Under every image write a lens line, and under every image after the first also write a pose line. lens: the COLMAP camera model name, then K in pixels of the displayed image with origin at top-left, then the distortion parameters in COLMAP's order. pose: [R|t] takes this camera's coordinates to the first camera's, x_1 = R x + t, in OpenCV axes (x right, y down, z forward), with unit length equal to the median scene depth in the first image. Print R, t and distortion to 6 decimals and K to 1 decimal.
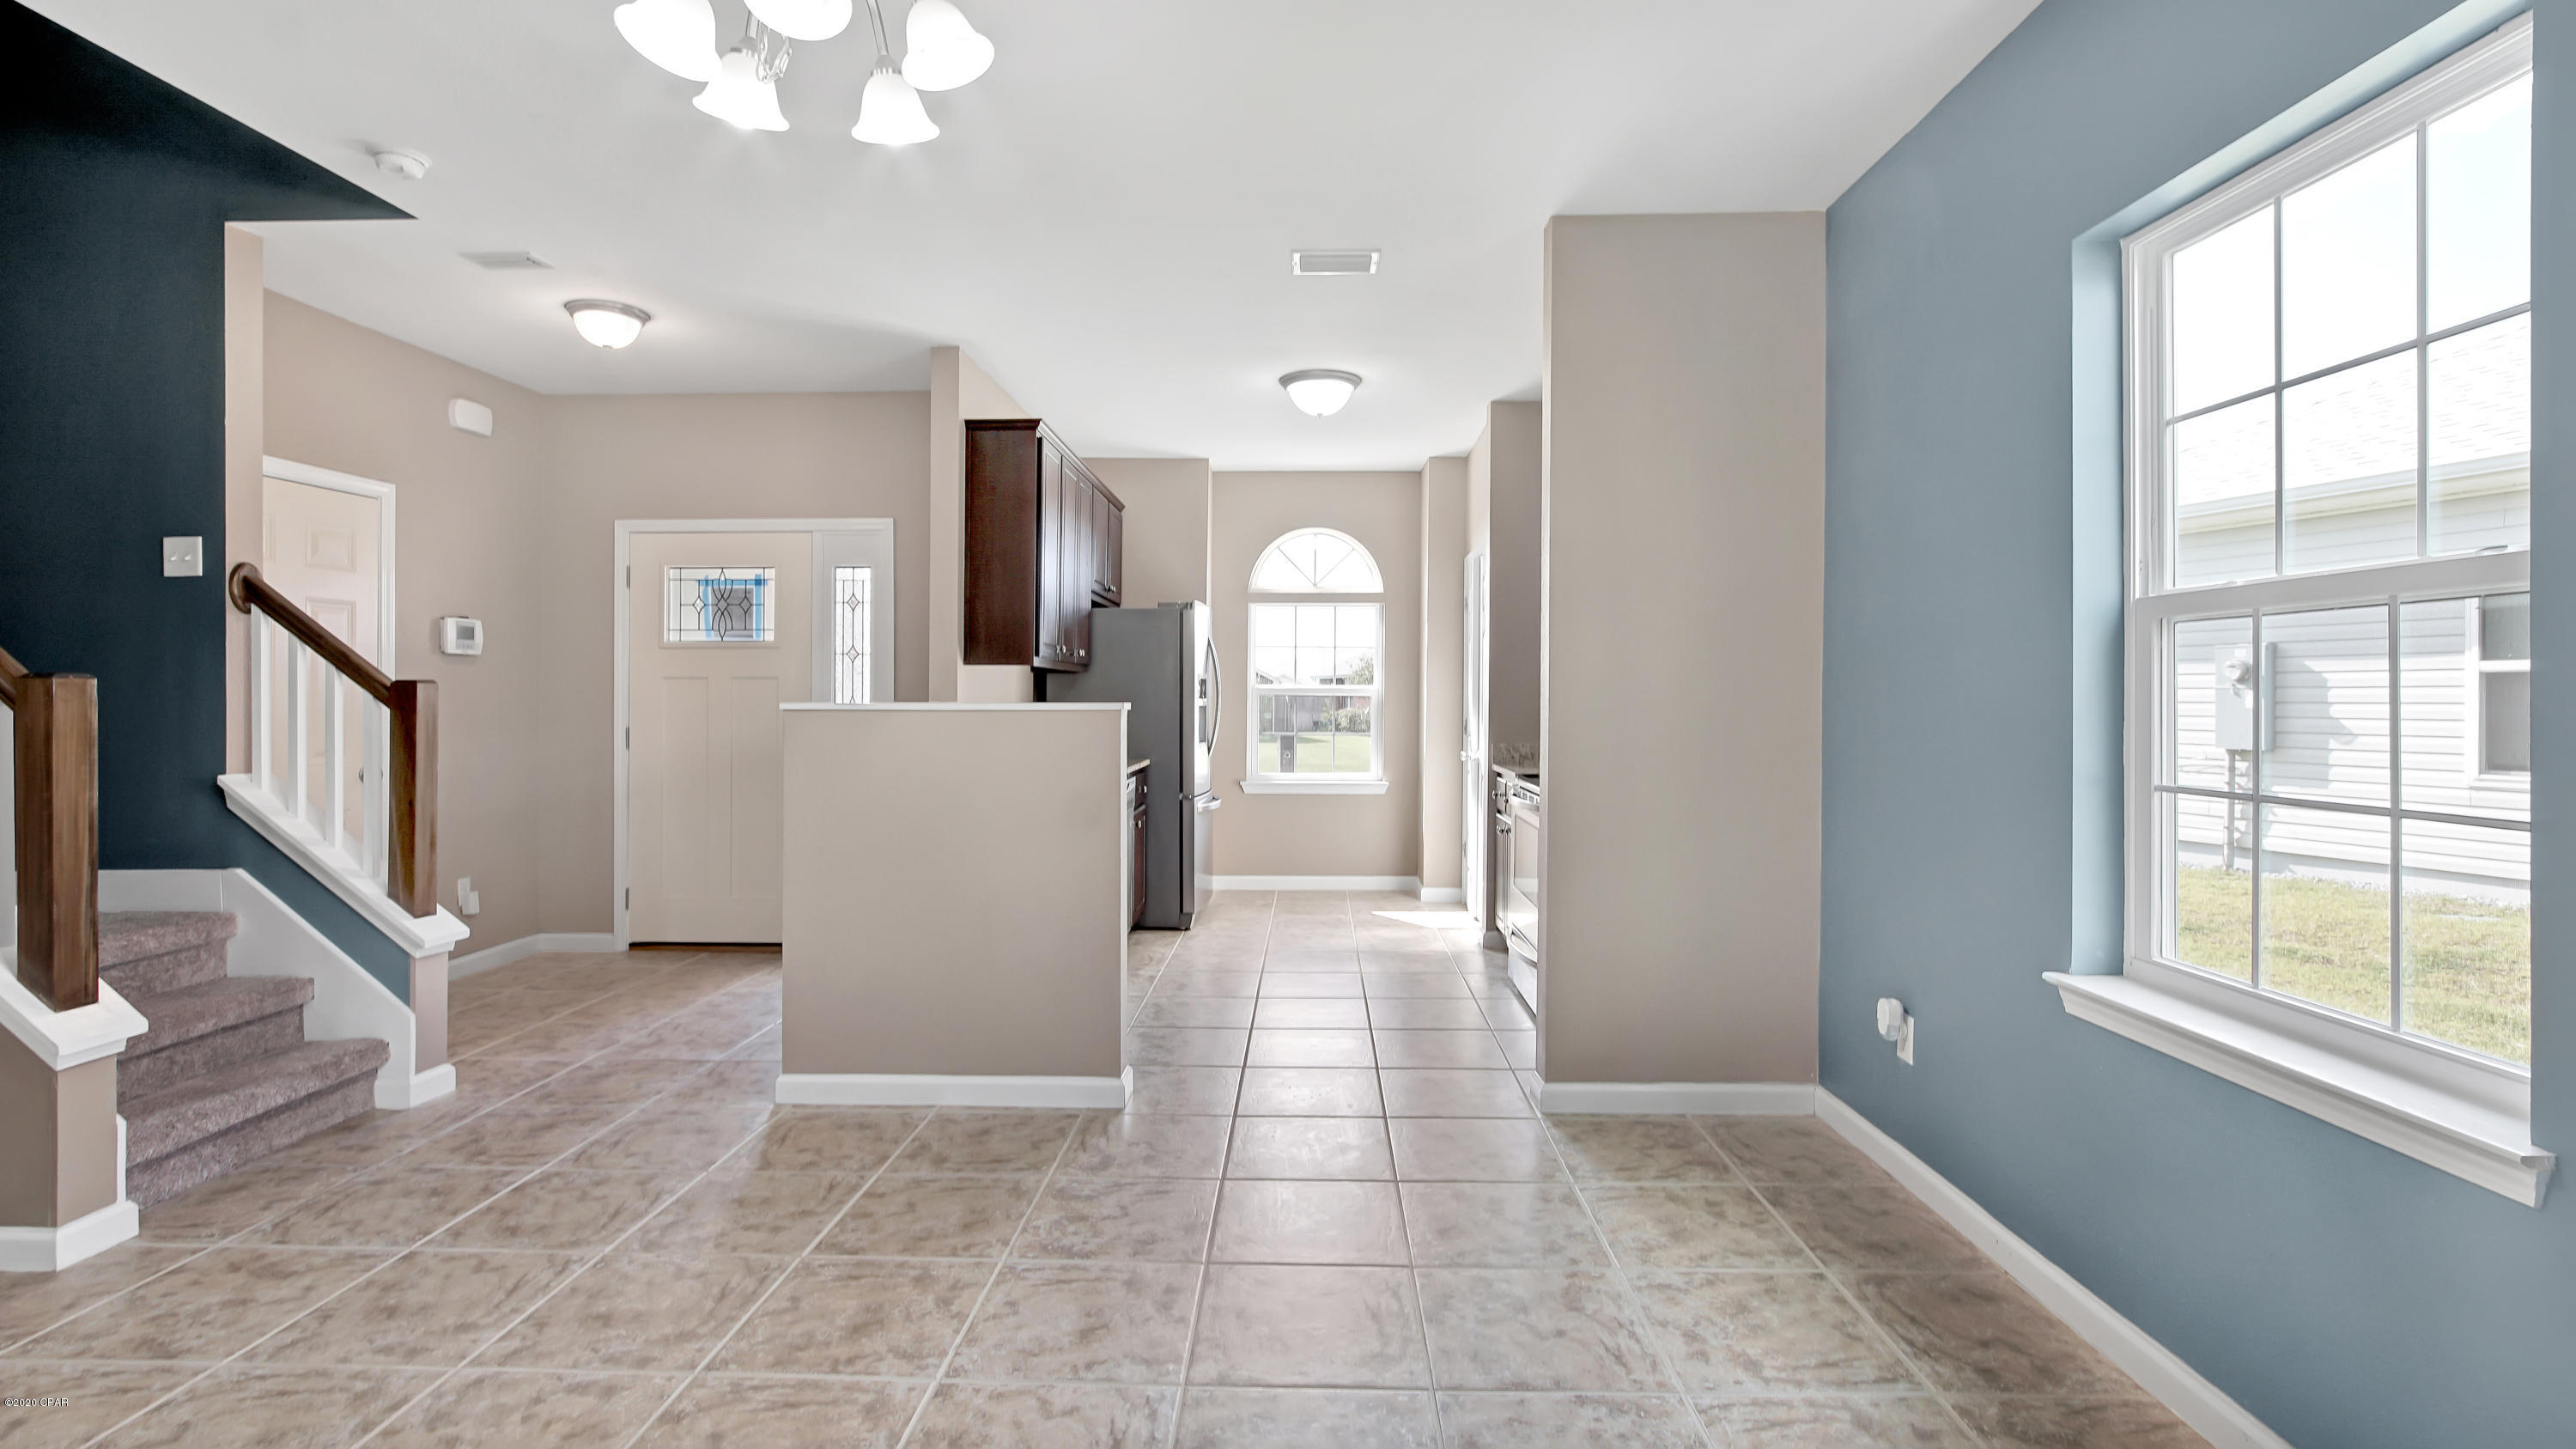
lens RADIAL K [[1165.8, 0, 1288.9], [0, 1165.8, 688.0], [0, 0, 1]] dist [0.001001, 0.000254]
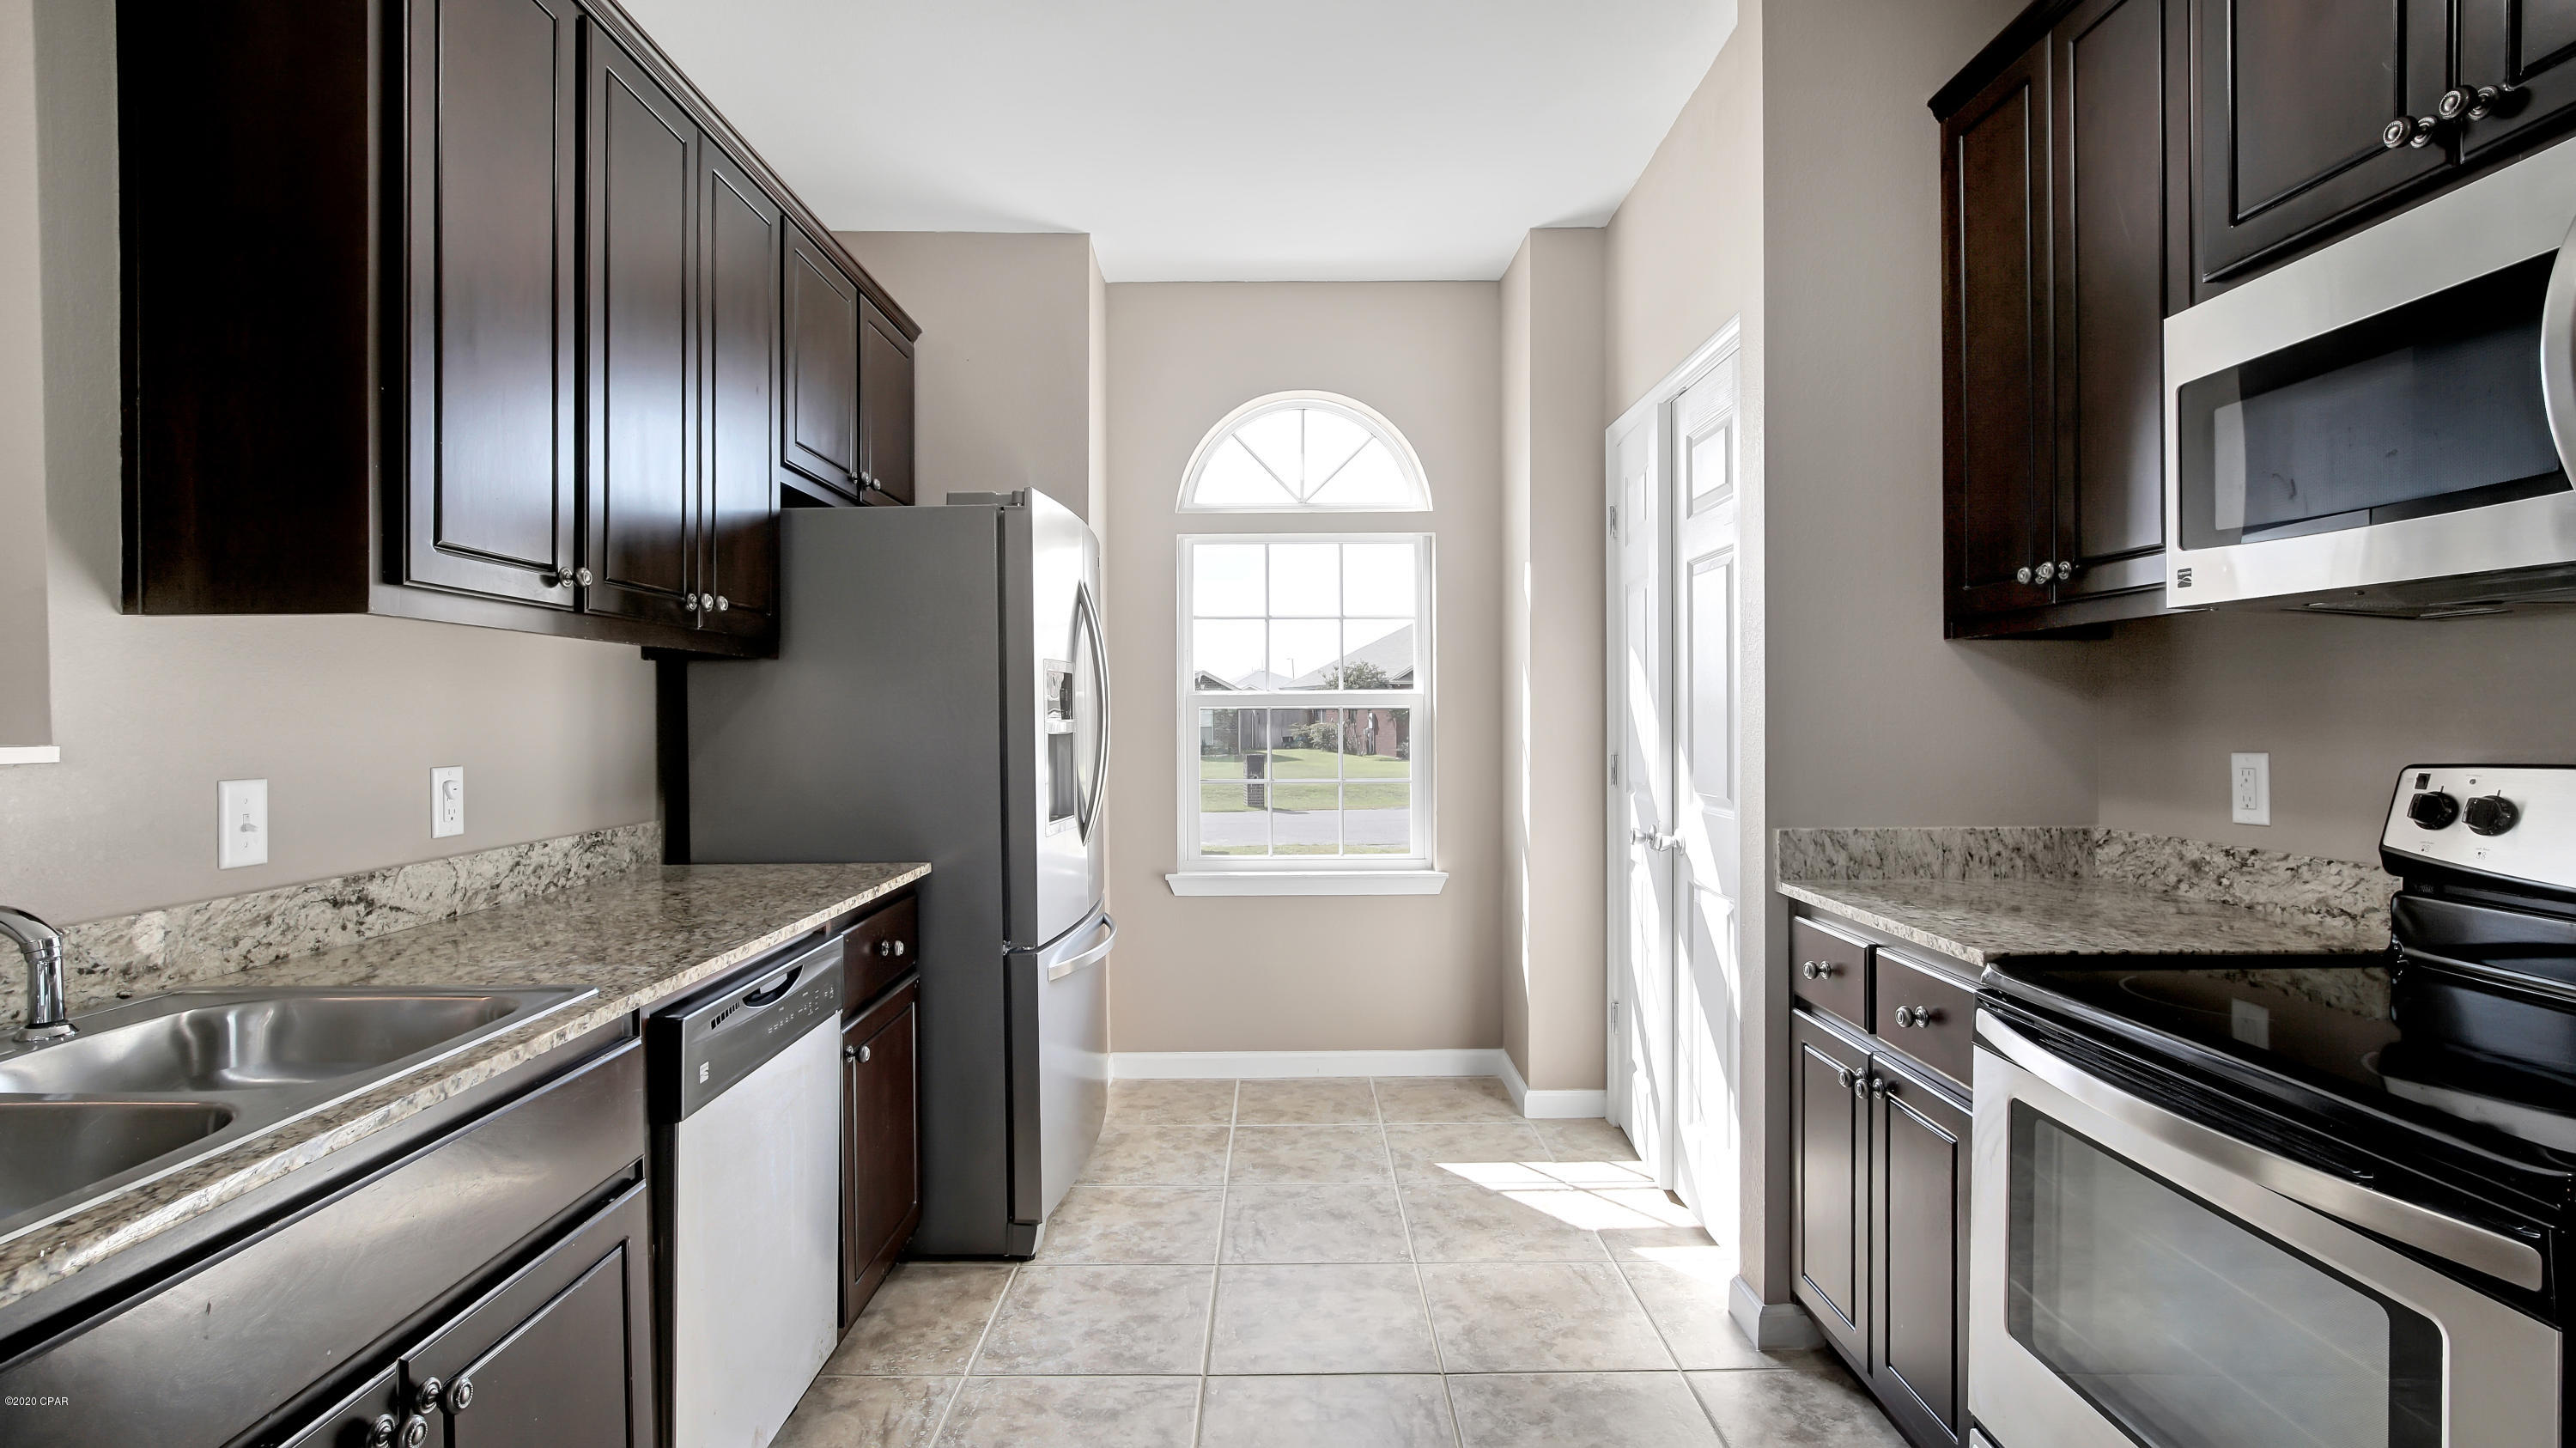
lens RADIAL K [[1150.5, 0, 1277.0], [0, 1150.5, 702.7], [0, 0, 1]] dist [-0.010786, 0.000062]
pose [[0.999765, -0.012269, 0.017872, 0.000070], [0.012258, 0.999925, 0.000723, 0.003348], [-0.017880, -0.000504, 0.999840, 0.500160]]
